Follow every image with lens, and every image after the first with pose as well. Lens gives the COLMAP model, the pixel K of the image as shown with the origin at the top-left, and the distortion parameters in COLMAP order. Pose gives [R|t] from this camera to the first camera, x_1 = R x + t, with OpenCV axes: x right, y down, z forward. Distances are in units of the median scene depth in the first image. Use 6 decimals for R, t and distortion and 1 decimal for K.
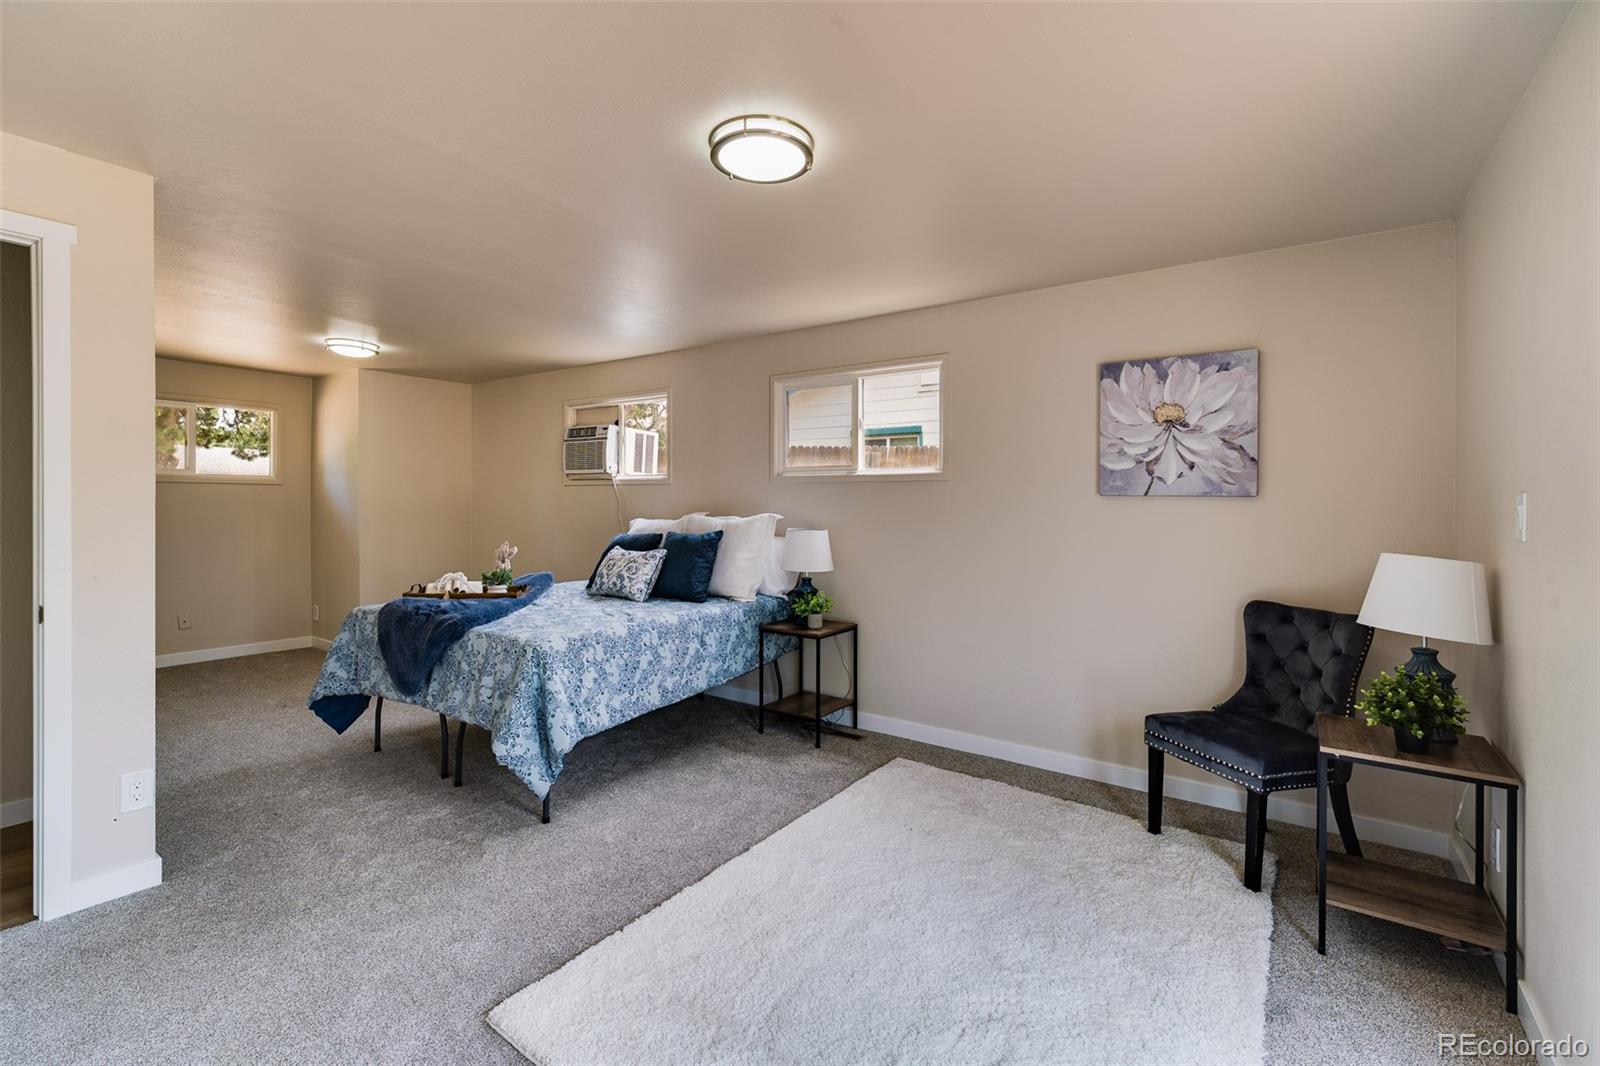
lens RADIAL K [[697.2, 0, 788.2], [0, 697.2, 496.4], [0, 0, 1]] dist [0.016048, -0.000617]
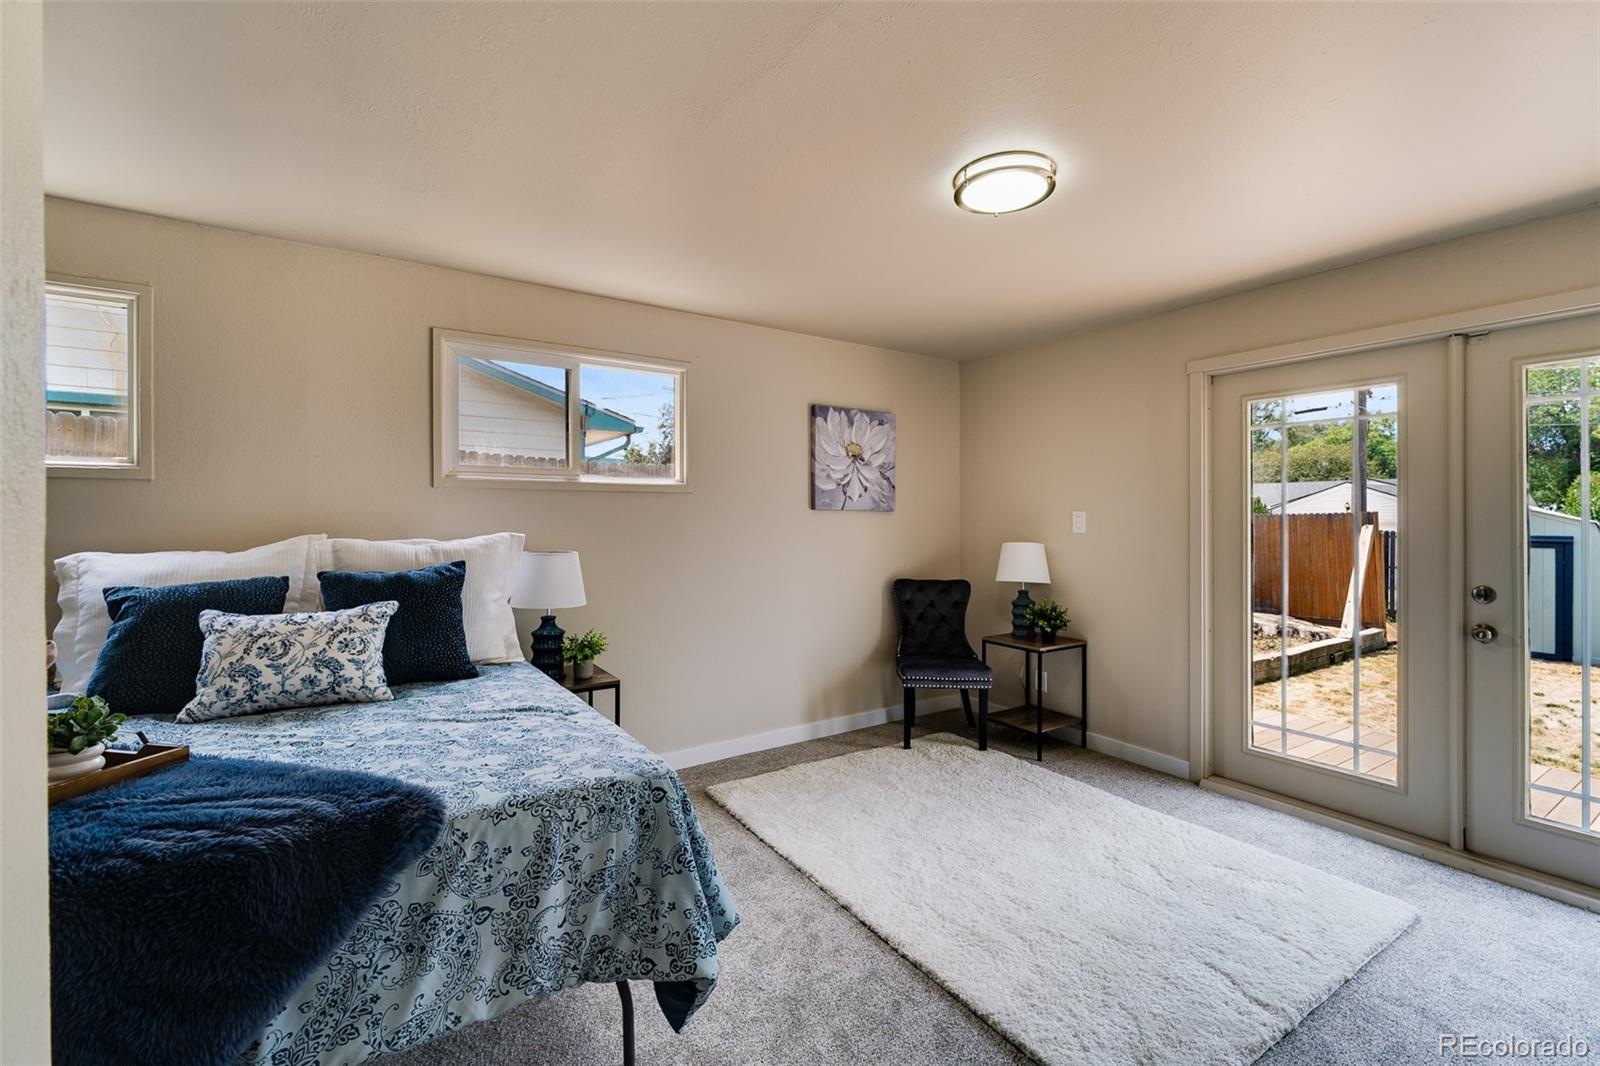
lens RADIAL K [[693.2, 0, 801.2], [0, 693.2, 511.8], [0, 0, 1]] dist [0.008074, -0.000116]
pose [[0.346115, 0.000120, 0.938192, -0.758561], [-0.009217, 0.999952, 0.003273, -0.001748], [-0.938147, -0.009780, 0.346100, 0.627231]]
